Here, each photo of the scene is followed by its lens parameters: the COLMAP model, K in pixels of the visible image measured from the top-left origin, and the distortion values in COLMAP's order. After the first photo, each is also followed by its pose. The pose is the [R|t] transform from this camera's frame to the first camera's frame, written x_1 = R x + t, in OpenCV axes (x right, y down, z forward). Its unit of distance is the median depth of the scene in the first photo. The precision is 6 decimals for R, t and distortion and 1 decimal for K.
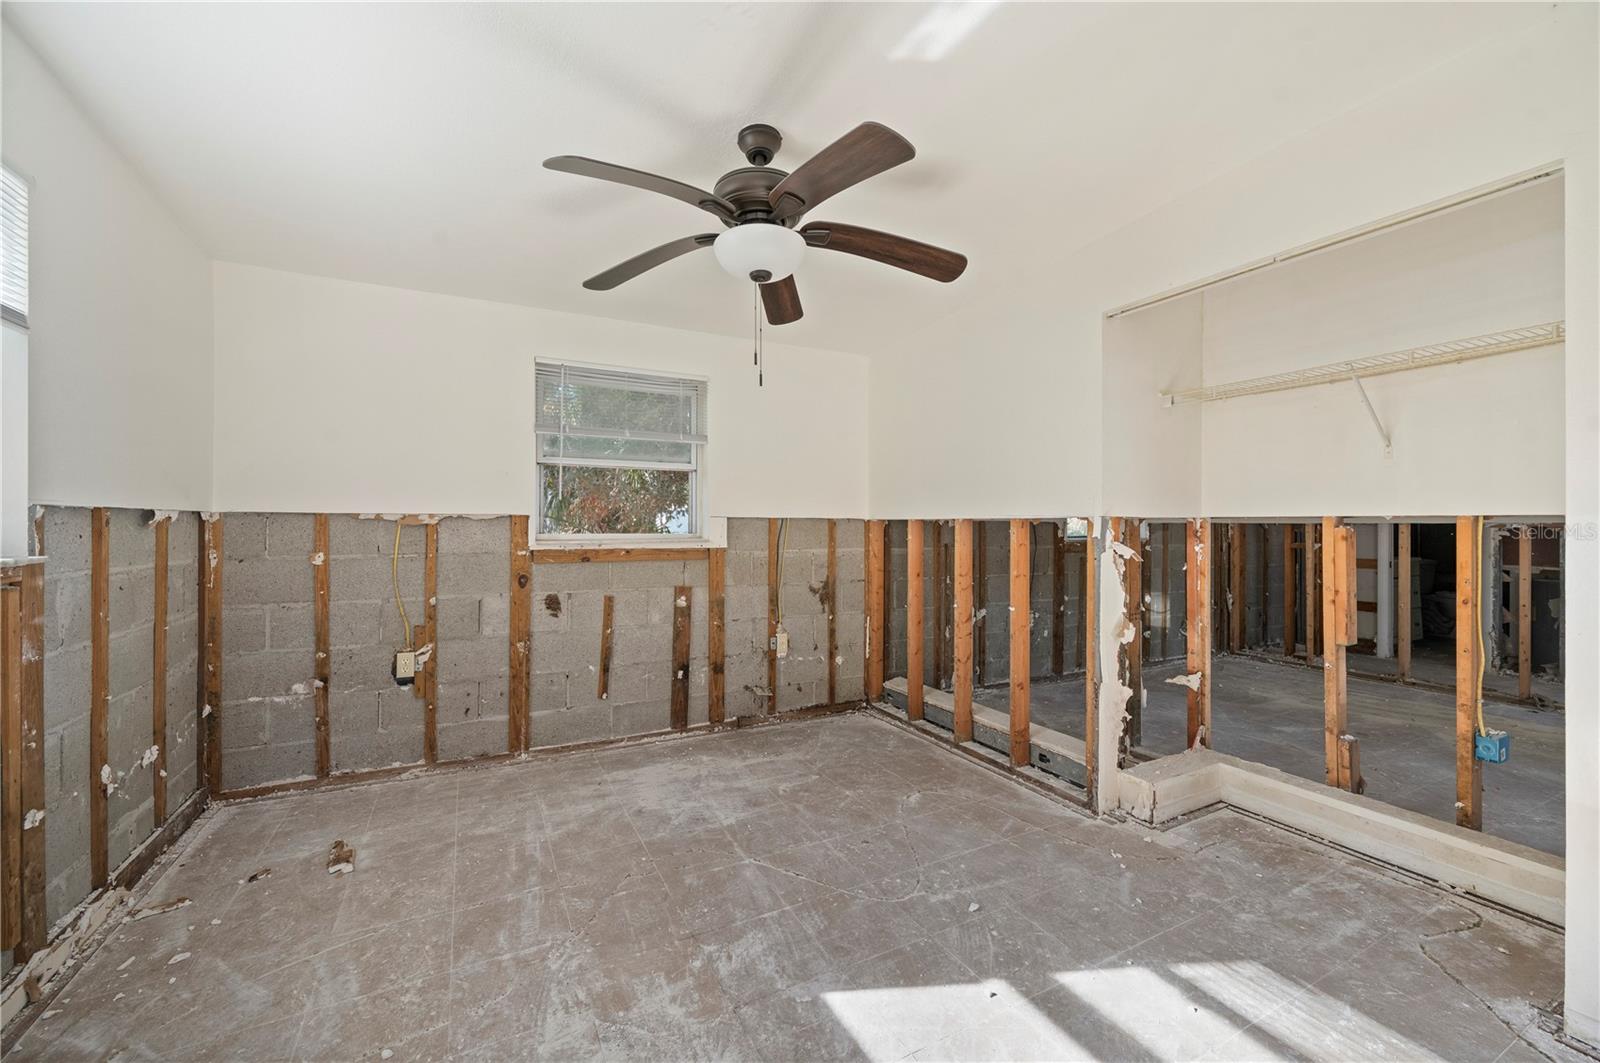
lens RADIAL K [[635.6, 0, 800.0], [0, 635.6, 531.5], [0, 0, 1]] dist [0.000274, 0.000011]
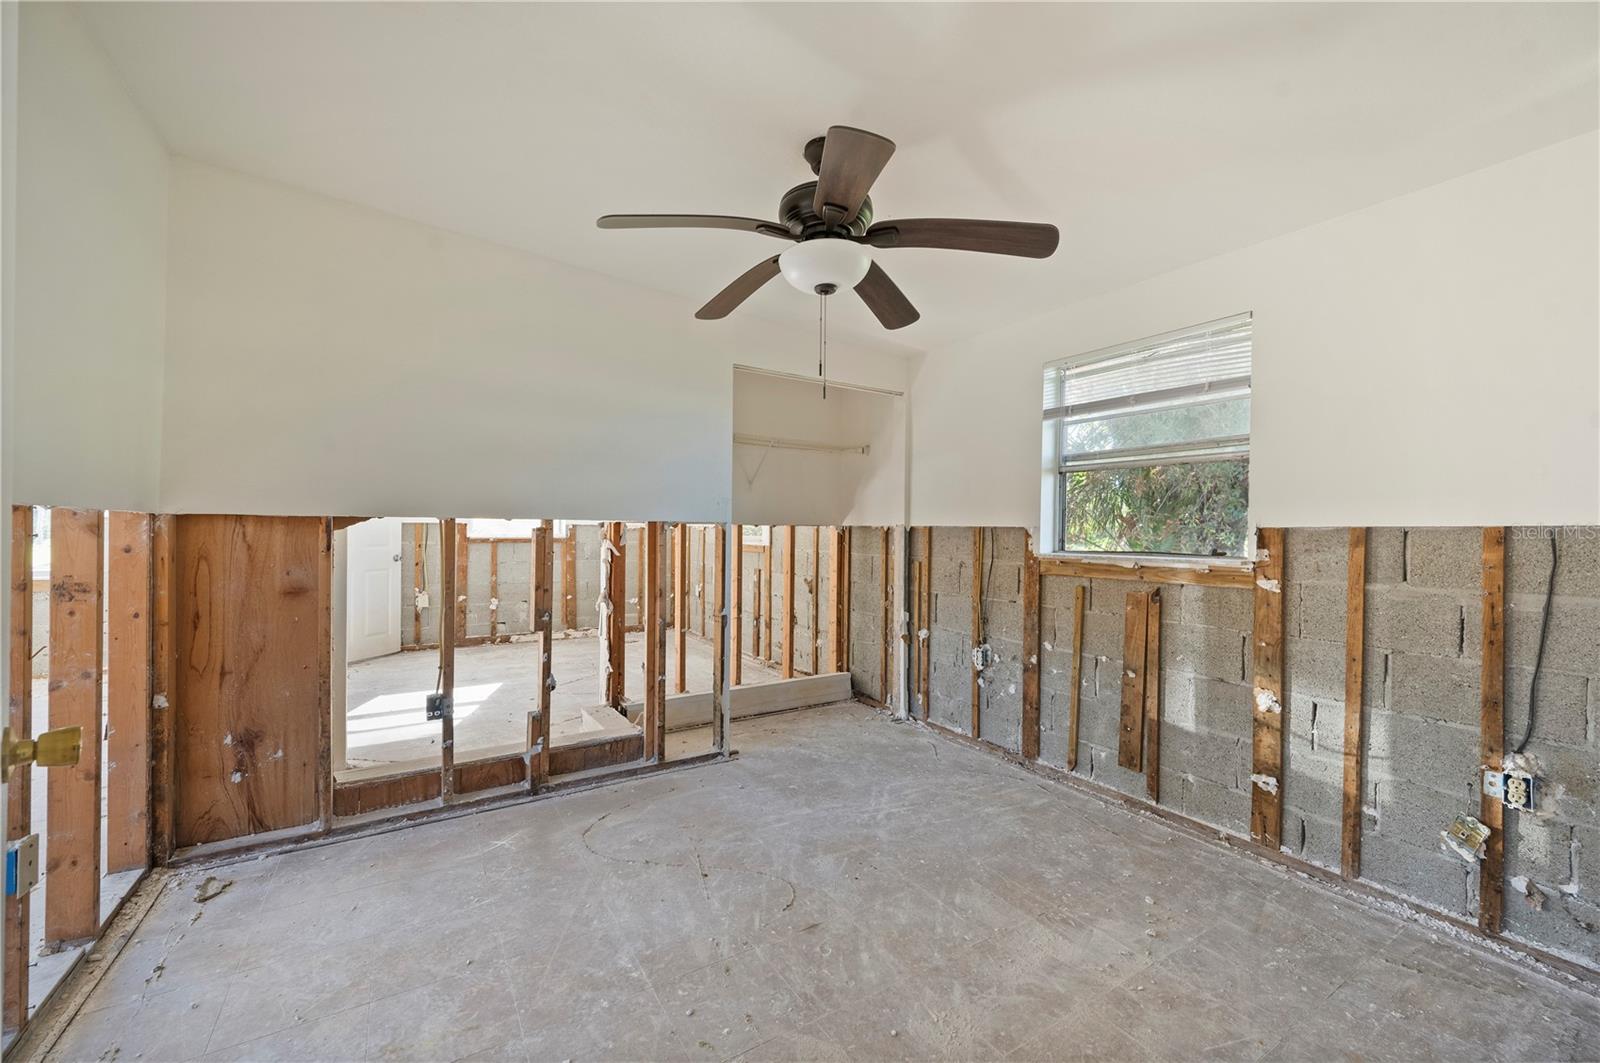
lens RADIAL K [[635.6, 0, 800.0], [0, 635.6, 531.5], [0, 0, 1]] dist [0.000274, 0.000011]
pose [[0.096023, -0.000228, -0.995379, 1.271542], [-0.022485, 0.999744, -0.002398, -0.005277], [0.995125, 0.022611, 0.095993, 0.845236]]
